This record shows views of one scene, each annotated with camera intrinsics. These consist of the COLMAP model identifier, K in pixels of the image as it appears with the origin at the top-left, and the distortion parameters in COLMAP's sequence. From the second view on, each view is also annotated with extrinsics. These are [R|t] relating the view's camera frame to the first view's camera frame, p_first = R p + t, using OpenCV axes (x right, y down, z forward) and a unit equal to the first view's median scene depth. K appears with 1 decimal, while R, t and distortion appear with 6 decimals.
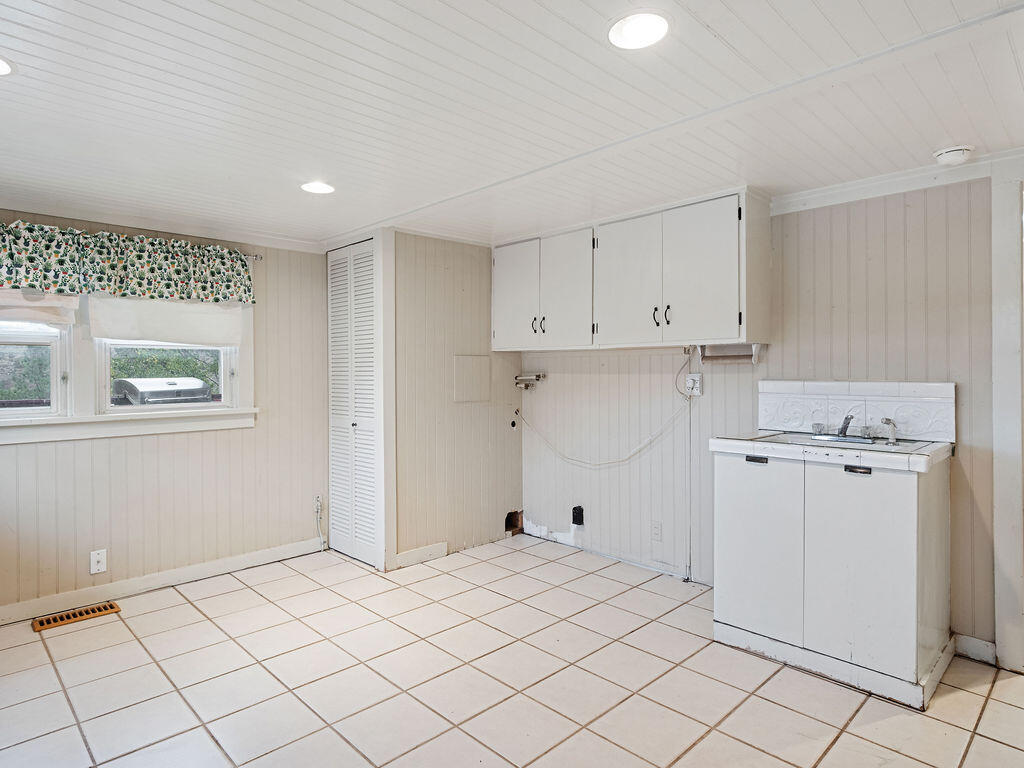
lens RADIAL K [[589.7, 0, 508.7], [0, 589.7, 376.5], [0, 0, 1]] dist [0.008662, -0.000562]
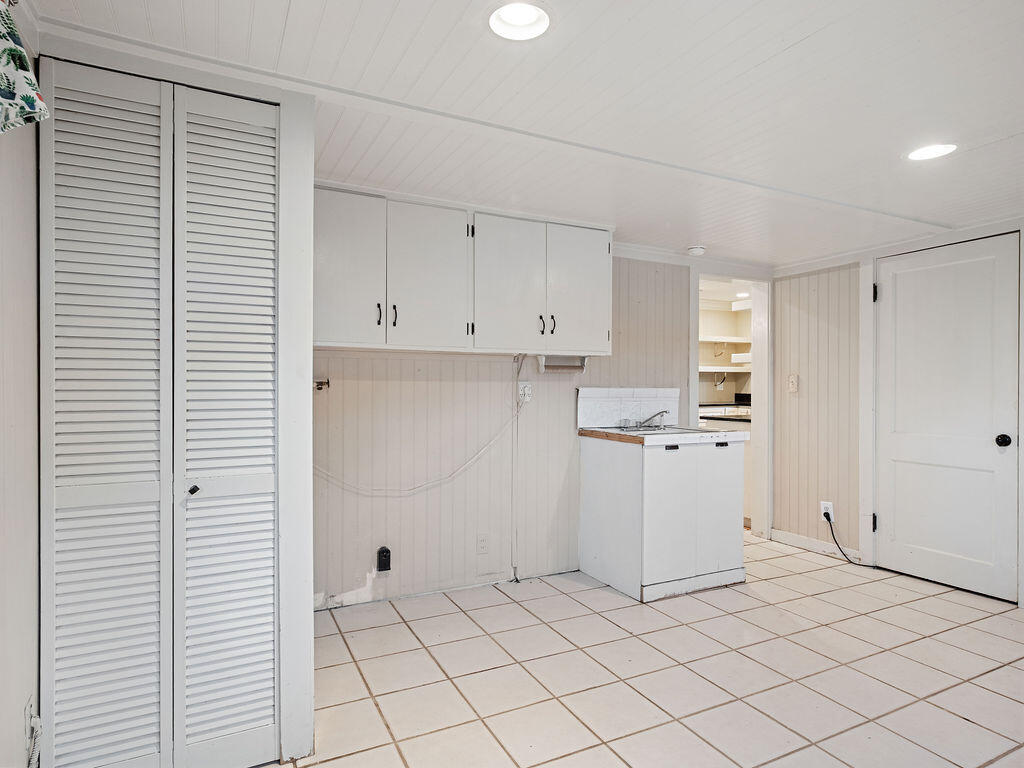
lens RADIAL K [[589.7, 0, 510.6], [0, 589.7, 390.2], [0, 0, 1]] dist [0.008662, -0.000562]
pose [[0.301354, -0.007529, 0.953482, -0.696417], [-0.000140, 0.999968, 0.007940, 0.002658], [-0.953512, -0.002526, 0.301344, 0.710717]]
